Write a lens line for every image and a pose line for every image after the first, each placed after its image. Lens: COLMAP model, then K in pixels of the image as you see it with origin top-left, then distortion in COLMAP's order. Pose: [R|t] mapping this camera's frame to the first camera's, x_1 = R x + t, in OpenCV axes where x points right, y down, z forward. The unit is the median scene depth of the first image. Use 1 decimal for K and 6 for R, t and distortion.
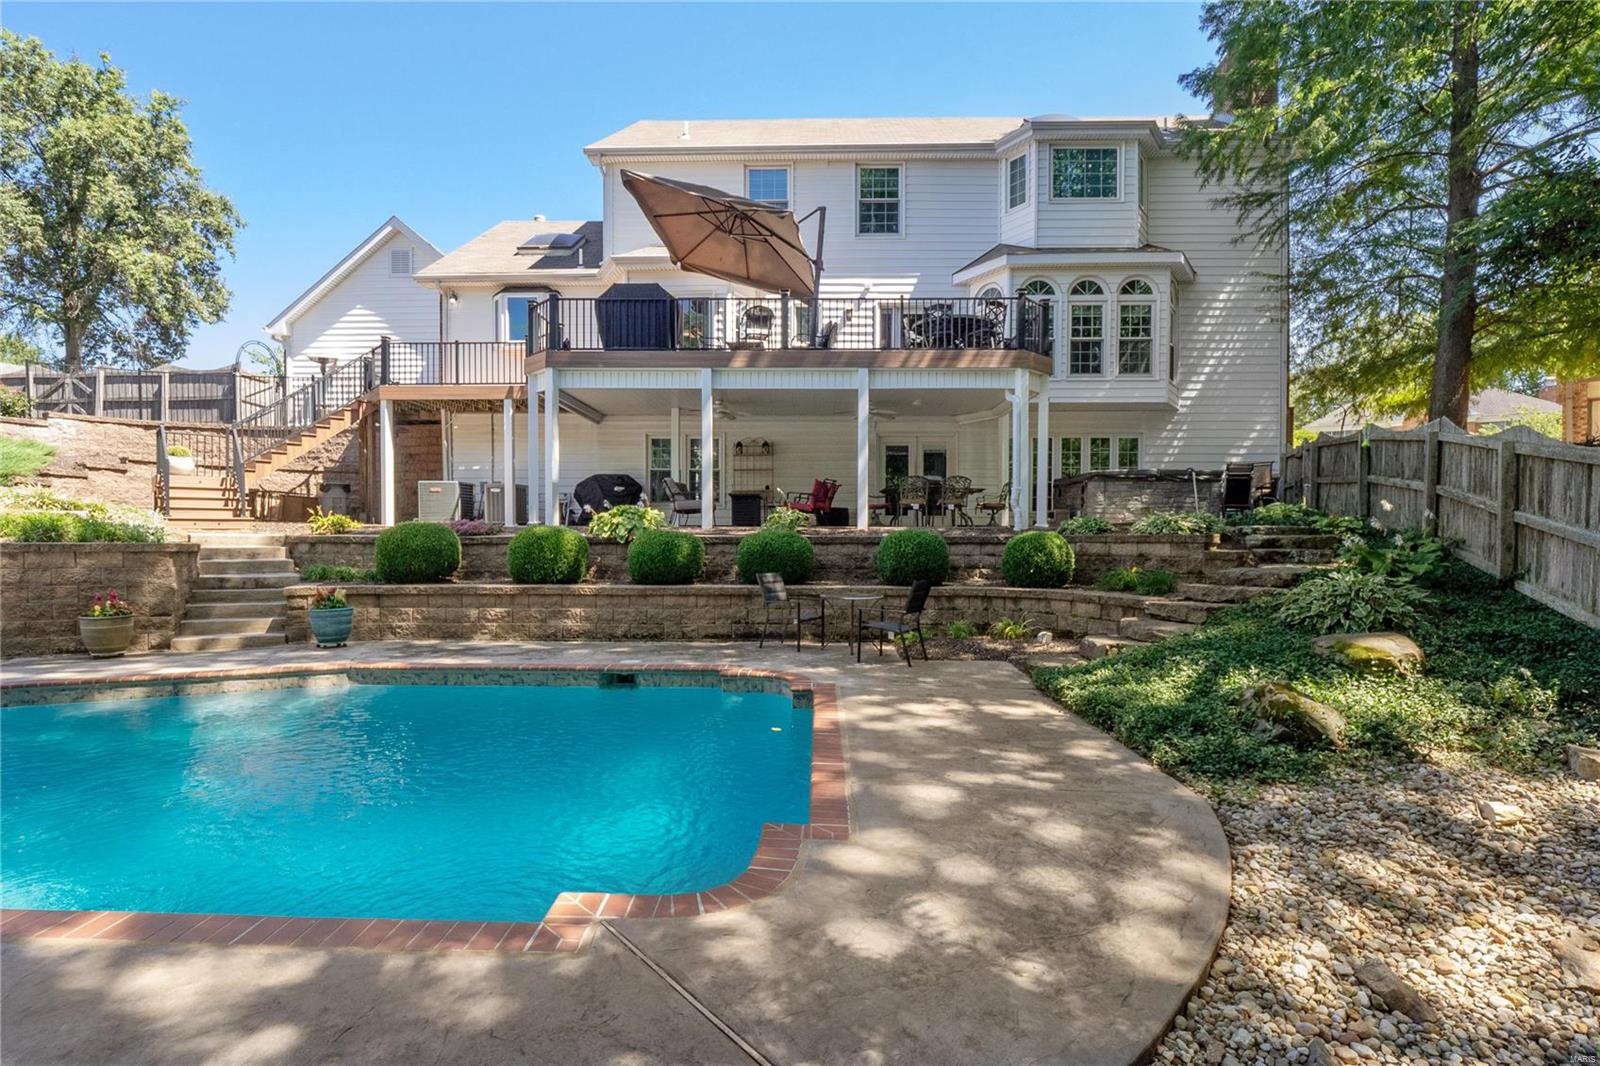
lens RADIAL K [[754.2, 0, 782.5], [0, 754.2, 556.2], [0, 0, 1]] dist [-0.020072, -0.000245]
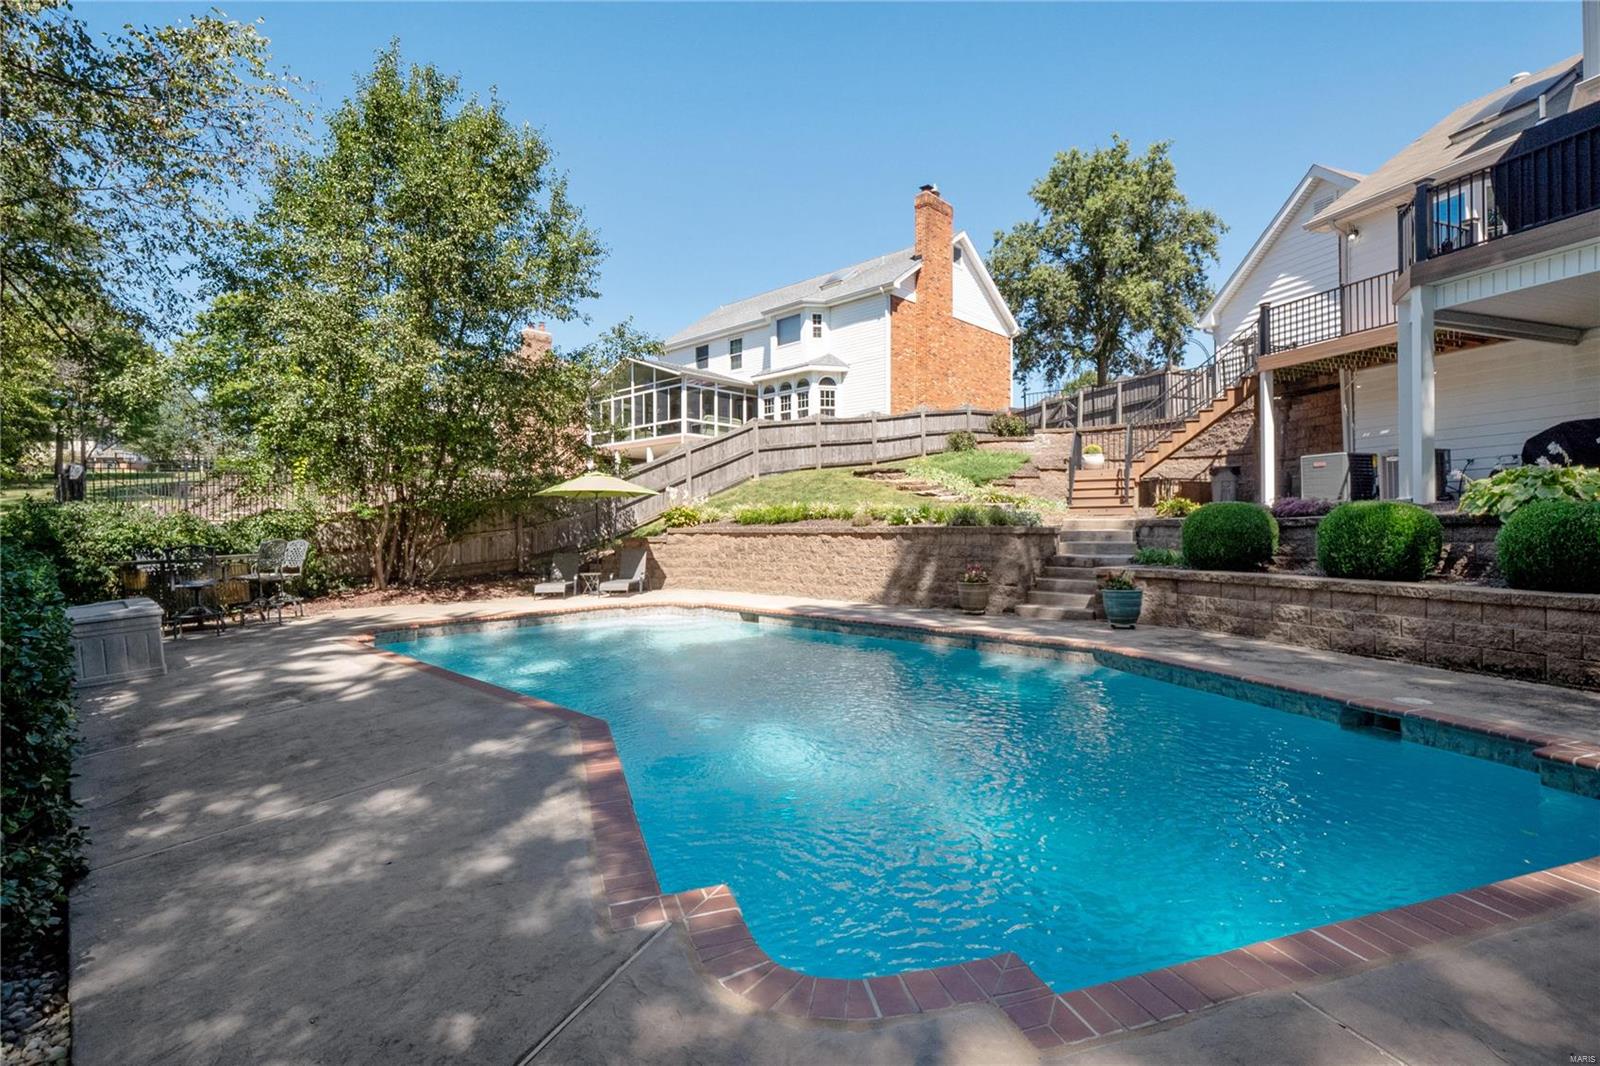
lens RADIAL K [[747.2, 0, 794.1], [0, 747.2, 531.1], [0, 0, 1]] dist [-0.020299, 0.000453]
pose [[0.349126, 0.000319, -0.937076, 0.122469], [-0.015889, 0.999858, -0.005579, 0.001782], [0.936941, 0.016837, 0.349082, 0.148155]]
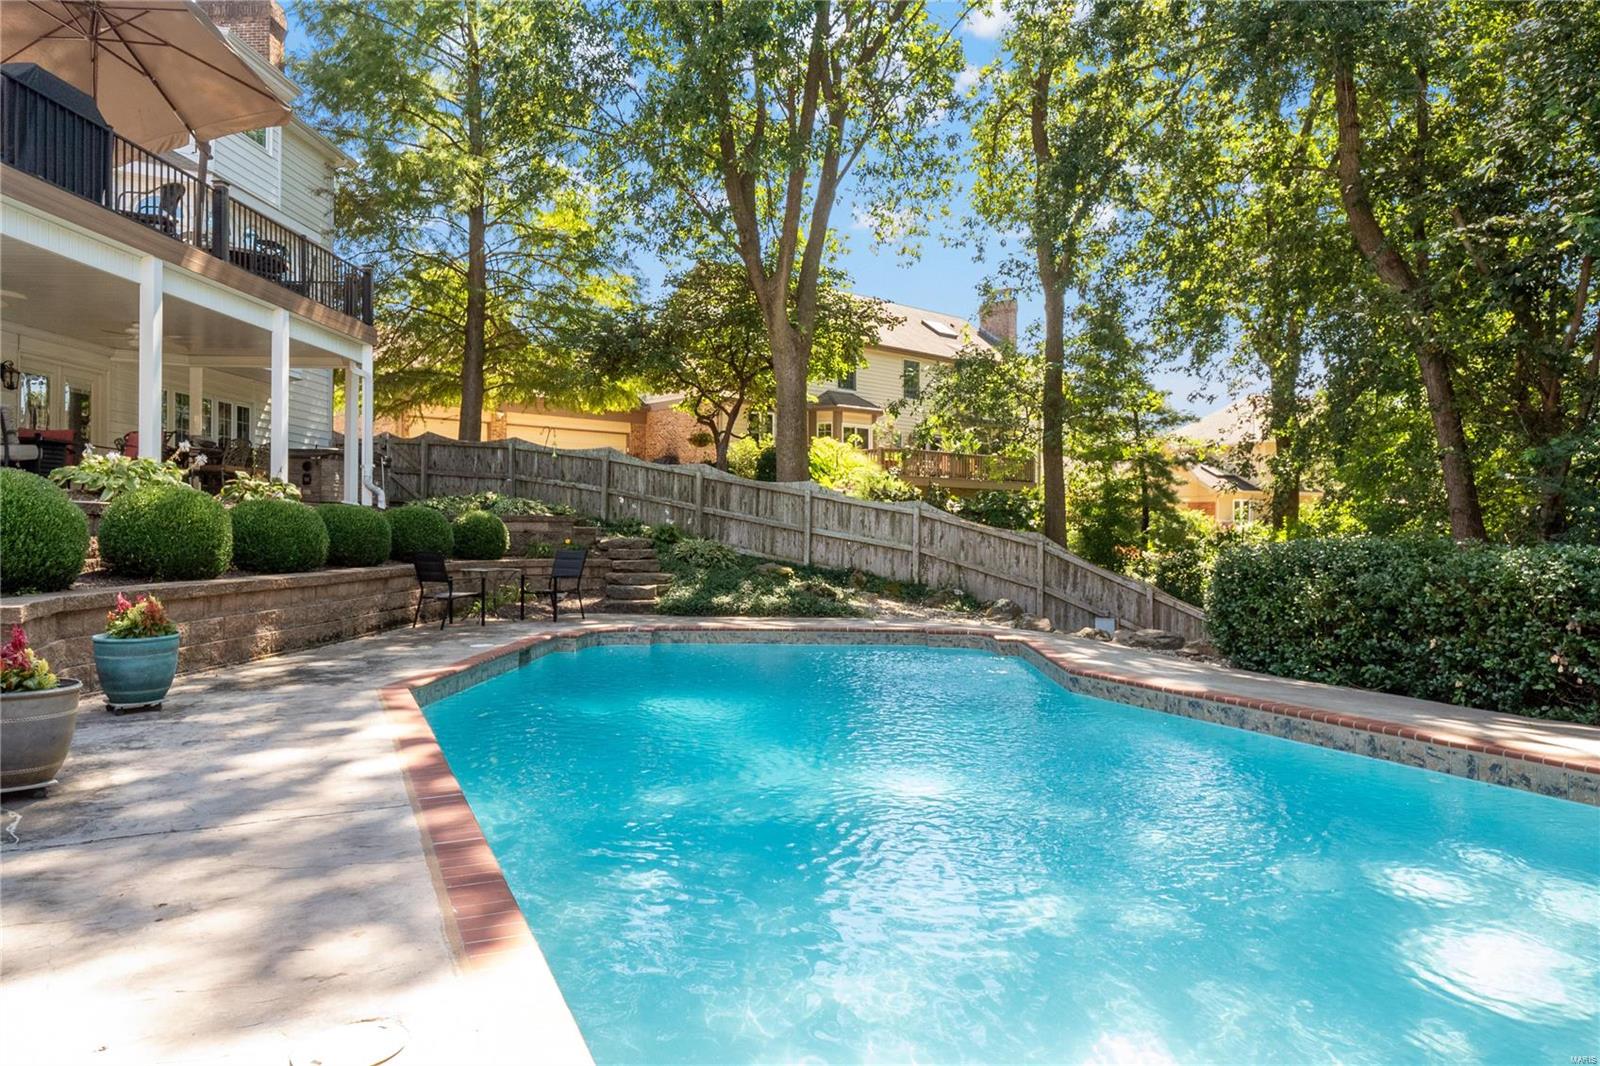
lens RADIAL K [[996.4, 0, 800.0], [0, 996.4, 533.0], [0, 0, 1]] dist [0.000751, 0.000875]
pose [[0.007023, -0.004138, 0.999967, -0.808335], [0.015526, 0.999871, 0.004028, 0.001255], [-0.999855, 0.015497, 0.007087, 0.344515]]
